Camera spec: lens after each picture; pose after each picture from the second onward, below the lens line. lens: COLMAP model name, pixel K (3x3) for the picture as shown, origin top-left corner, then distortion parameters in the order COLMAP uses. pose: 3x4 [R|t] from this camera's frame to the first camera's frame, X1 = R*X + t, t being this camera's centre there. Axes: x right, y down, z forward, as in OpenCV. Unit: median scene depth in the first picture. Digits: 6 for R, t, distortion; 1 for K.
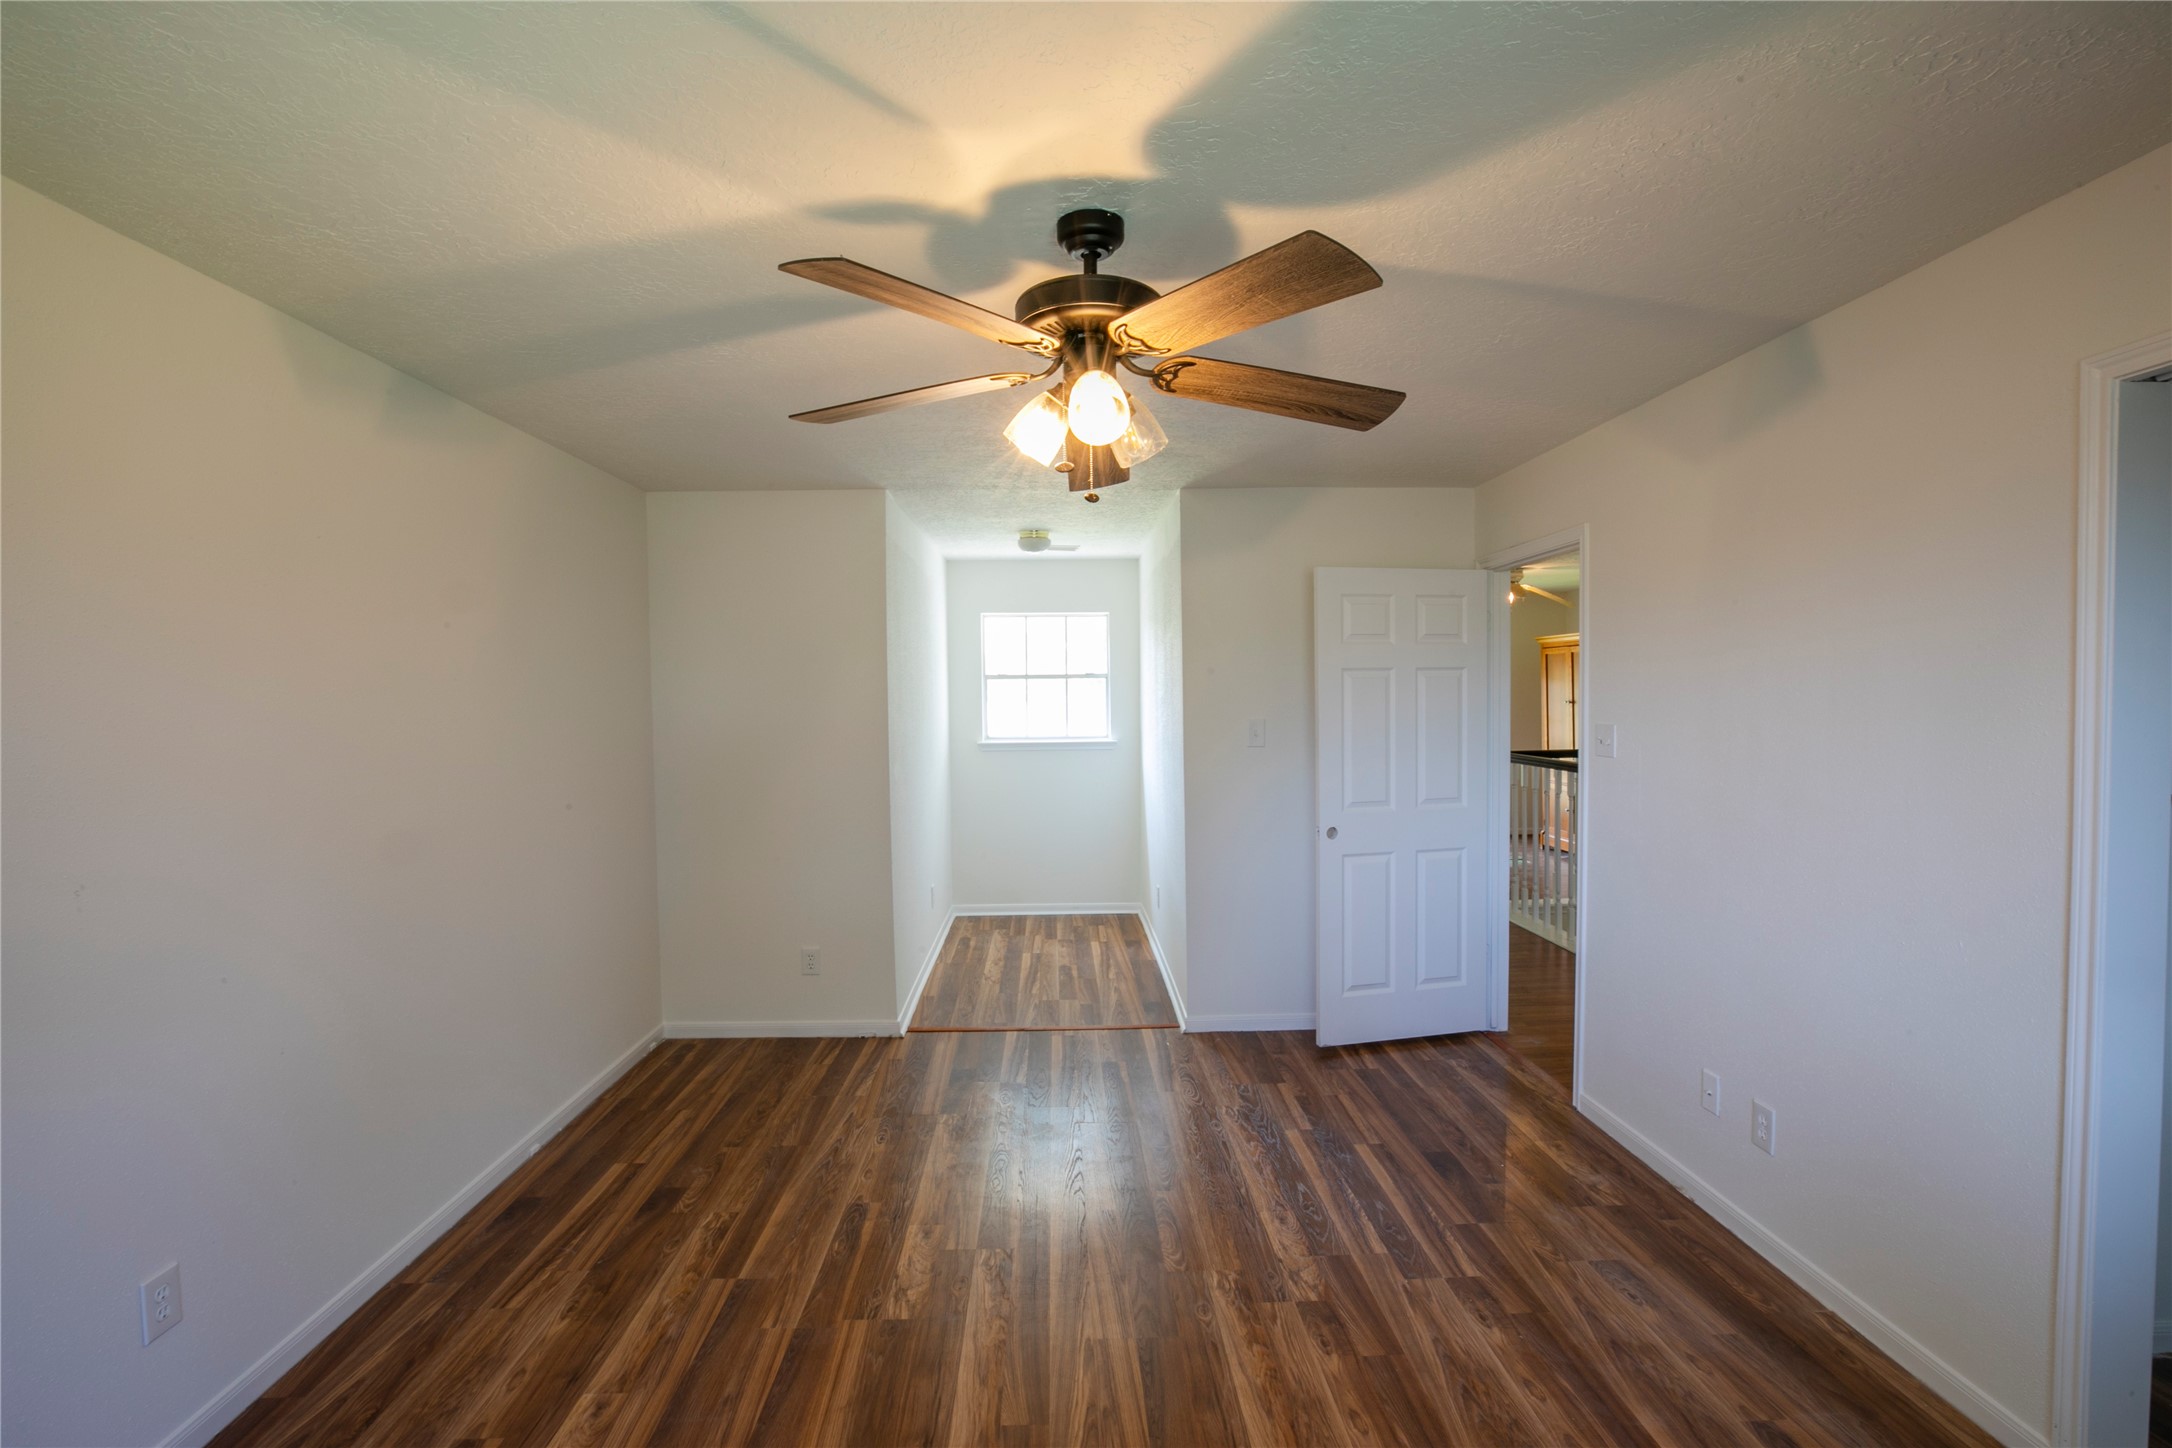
lens RADIAL K [[993.4, 0, 1077.5], [0, 993.4, 728.0], [0, 0, 1]] dist [-0.044859, 0.013607]
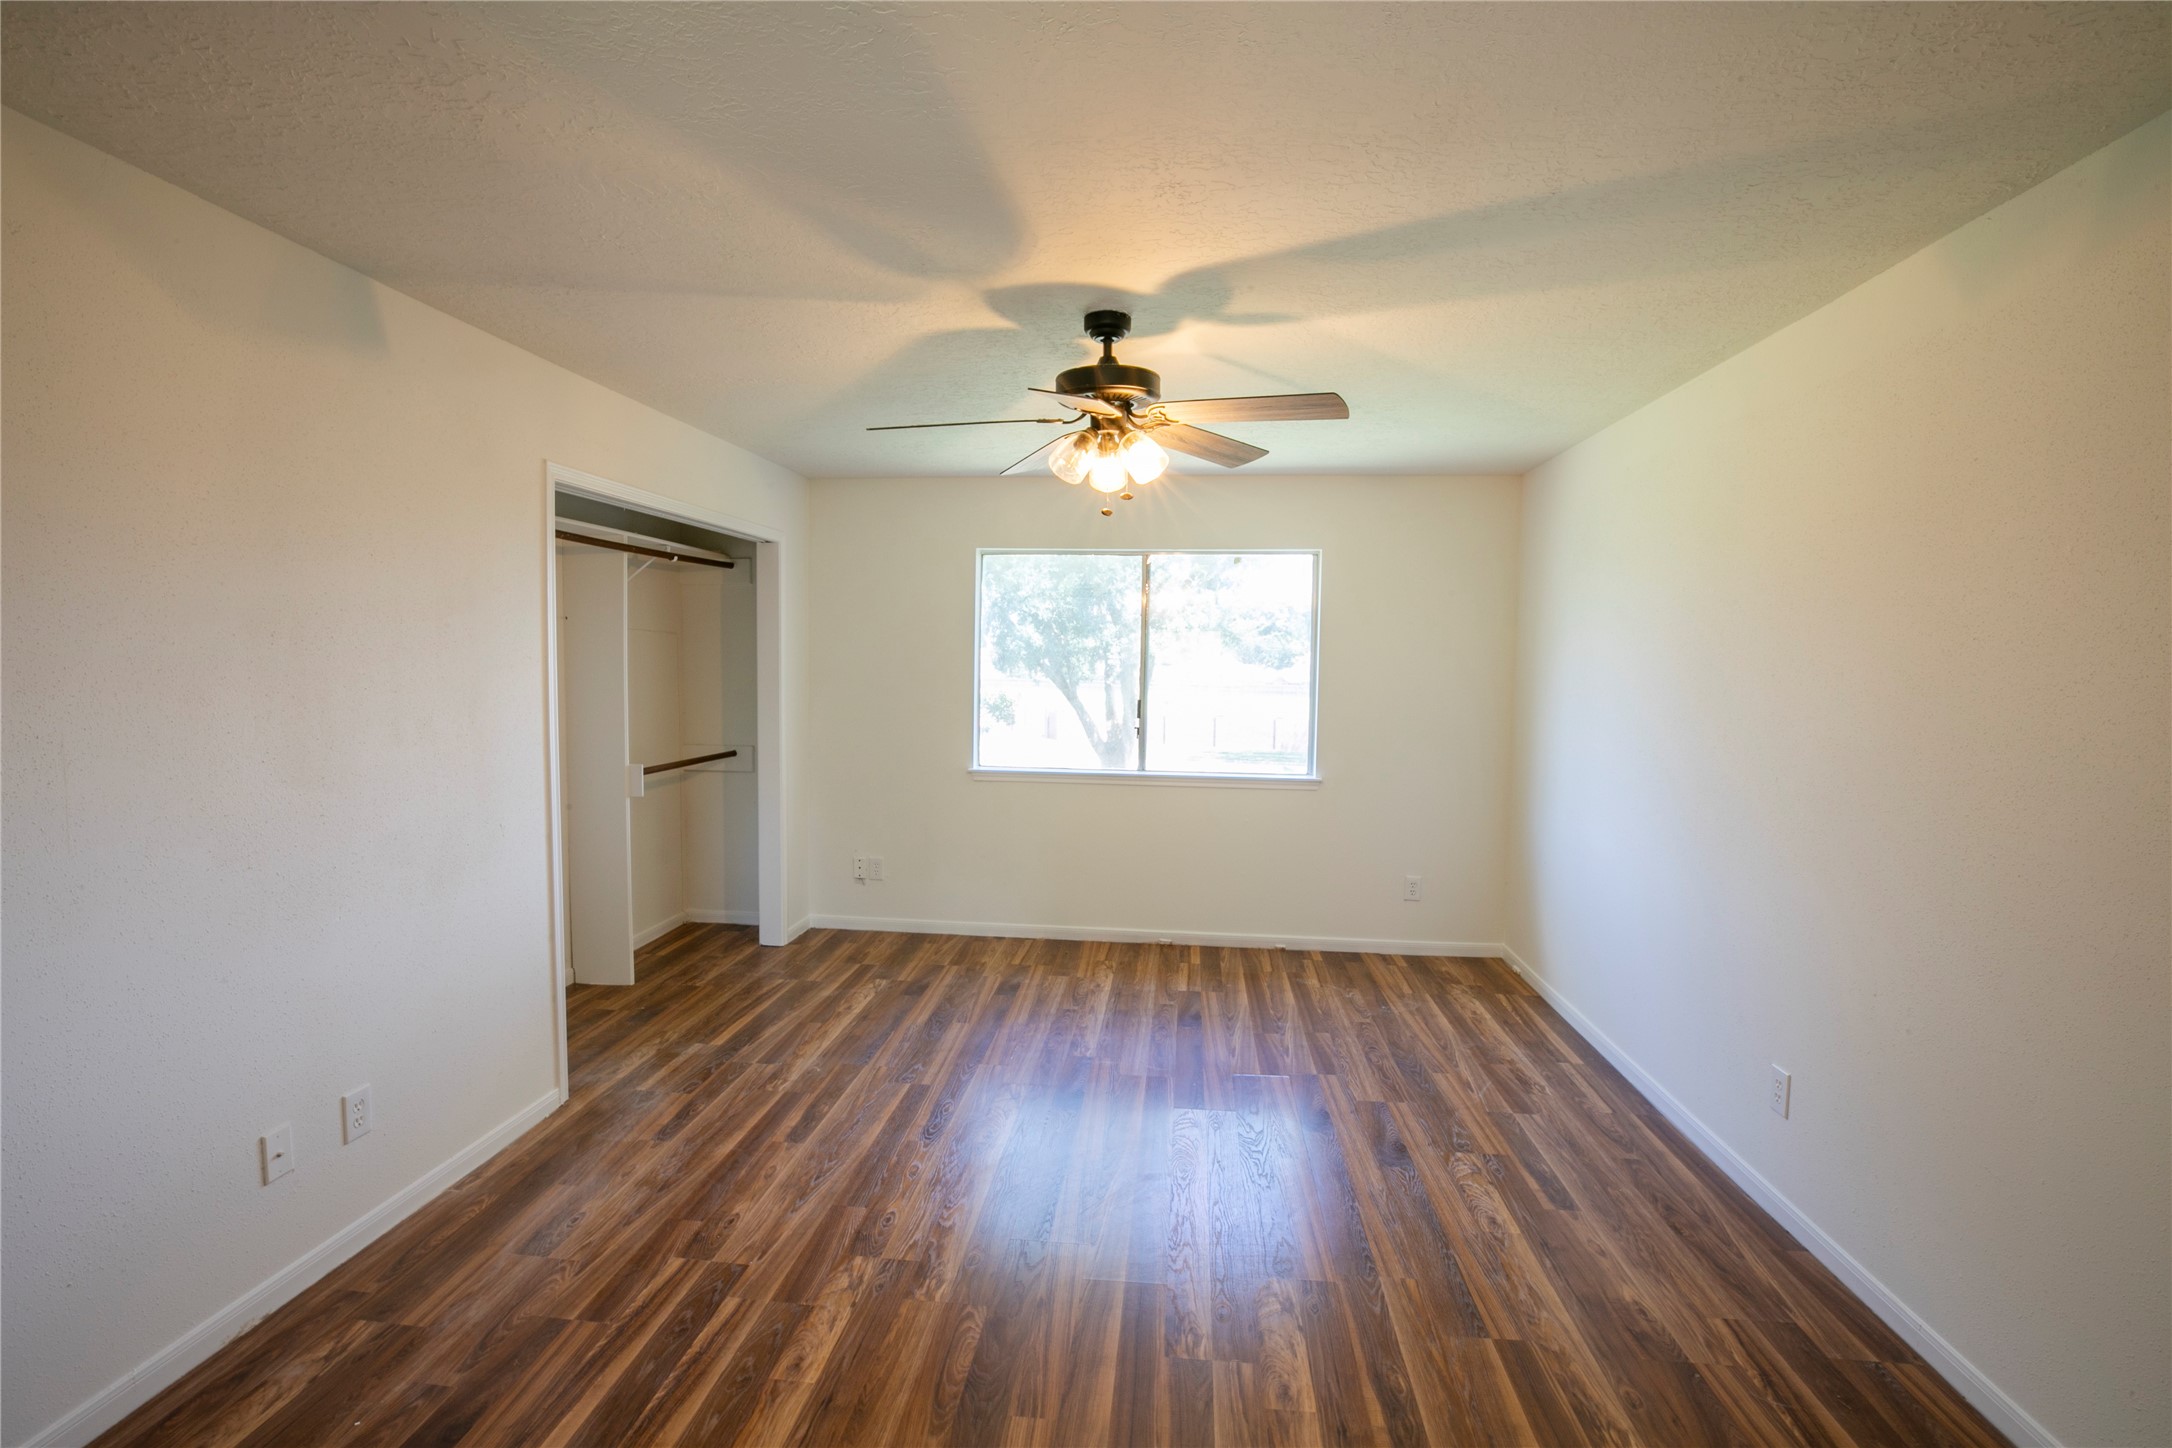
lens RADIAL K [[993.4, 0, 1077.5], [0, 993.4, 728.0], [0, 0, 1]] dist [-0.044859, 0.013607]
pose [[-0.990937, -0.007281, 0.134132, -0.080348], [0.005744, 0.995320, 0.096463, -0.034751], [-0.134207, 0.096359, -0.986257, 1.426445]]
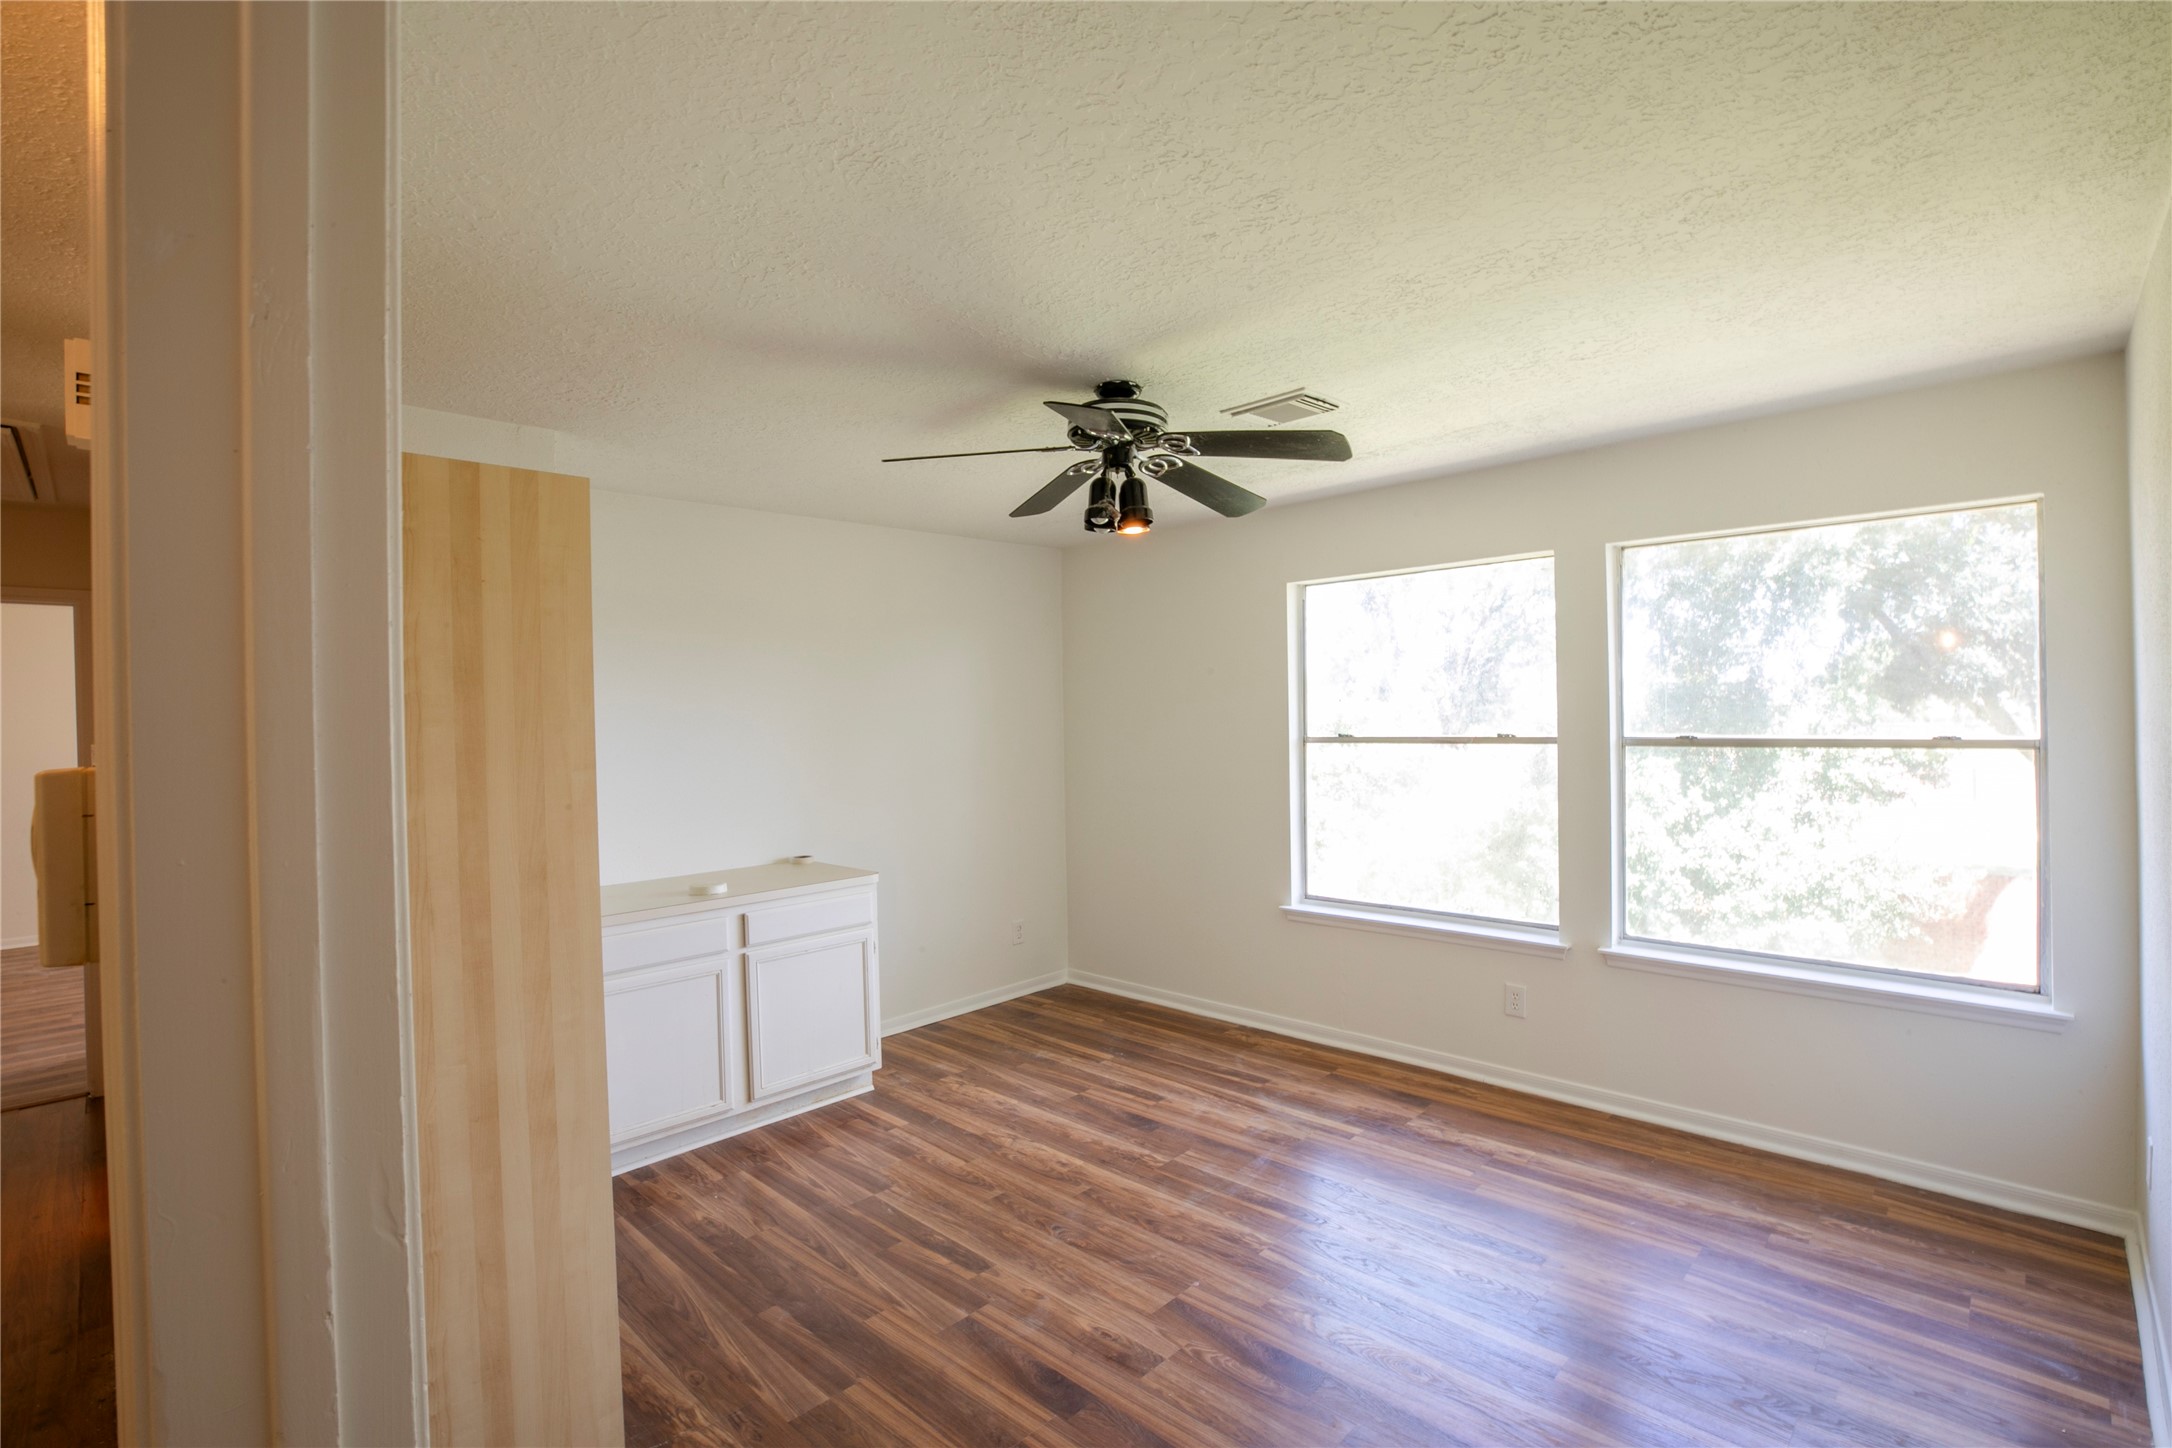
lens RADIAL K [[993.4, 0, 1077.5], [0, 993.4, 728.0], [0, 0, 1]] dist [-0.044859, 0.013607]
pose [[-0.711638, 0.026270, -0.702055, 0.131084], [0.002336, 0.999384, 0.035028, -0.032378], [0.702543, 0.023287, -0.711261, 1.225905]]
